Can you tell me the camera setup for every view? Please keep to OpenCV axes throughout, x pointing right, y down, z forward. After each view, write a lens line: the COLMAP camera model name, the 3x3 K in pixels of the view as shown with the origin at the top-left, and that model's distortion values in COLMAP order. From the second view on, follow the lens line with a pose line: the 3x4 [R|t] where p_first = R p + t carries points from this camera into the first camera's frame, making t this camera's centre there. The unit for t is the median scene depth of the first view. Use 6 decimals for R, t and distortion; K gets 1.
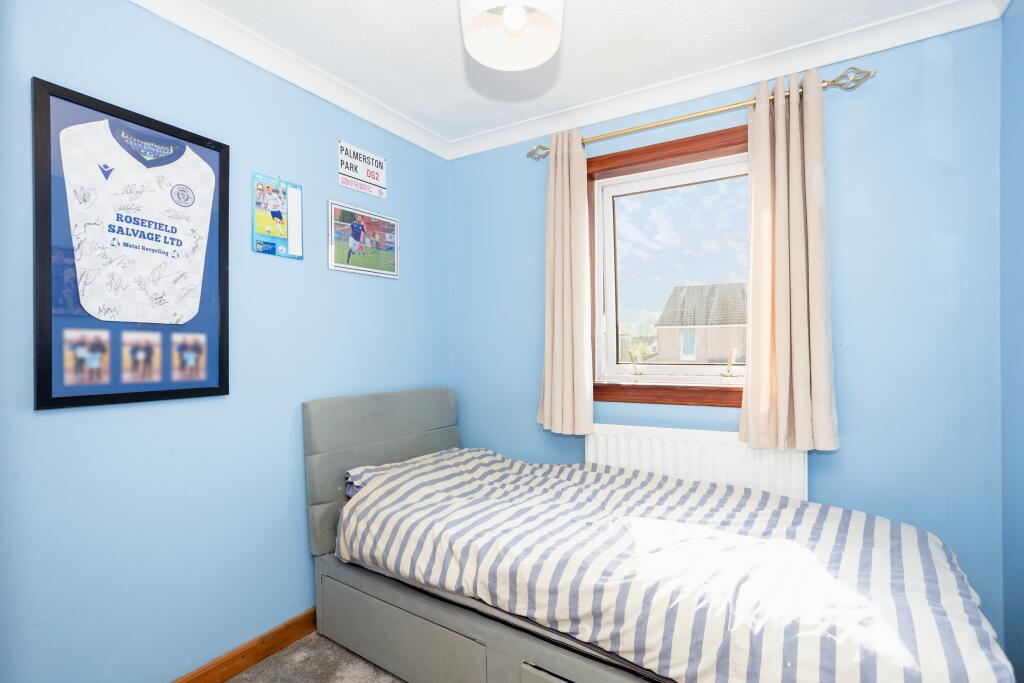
lens RADIAL K [[502.3, 0, 496.8], [0, 502.3, 358.0], [0, 0, 1]] dist [-0.025185, 0.012080]
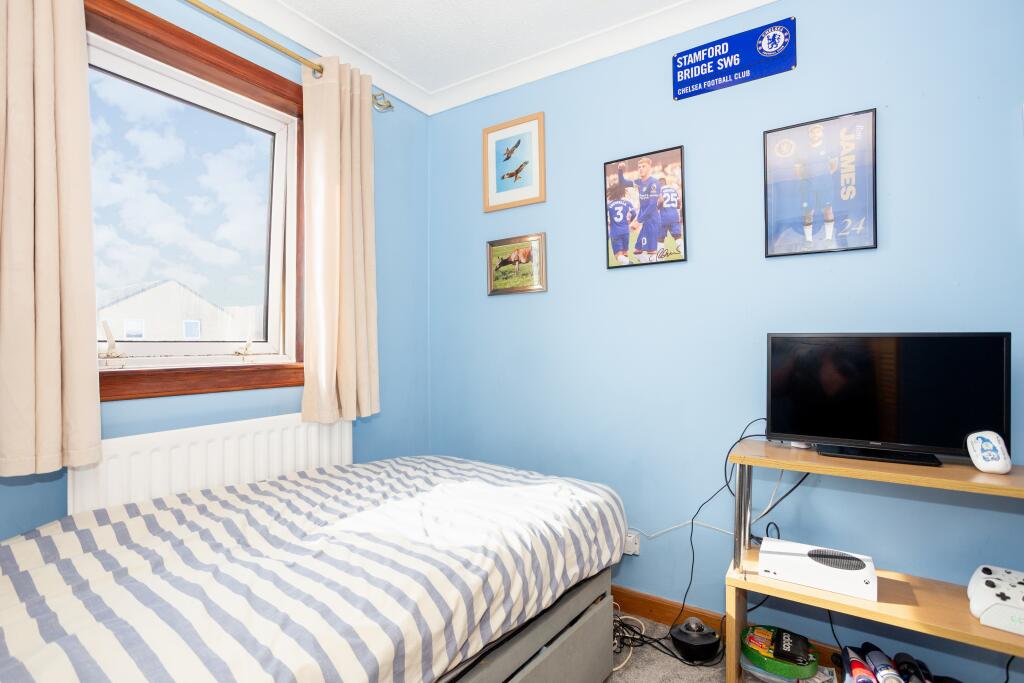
lens RADIAL K [[502.3, 0, 514.6], [0, 502.3, 340.9], [0, 0, 1]] dist [-0.025185, 0.012080]
pose [[0.019140, 0.012360, 0.999740, -0.608904], [0.018573, 0.999747, -0.012715, 0.049890], [-0.999644, 0.018811, 0.018906, 0.822632]]
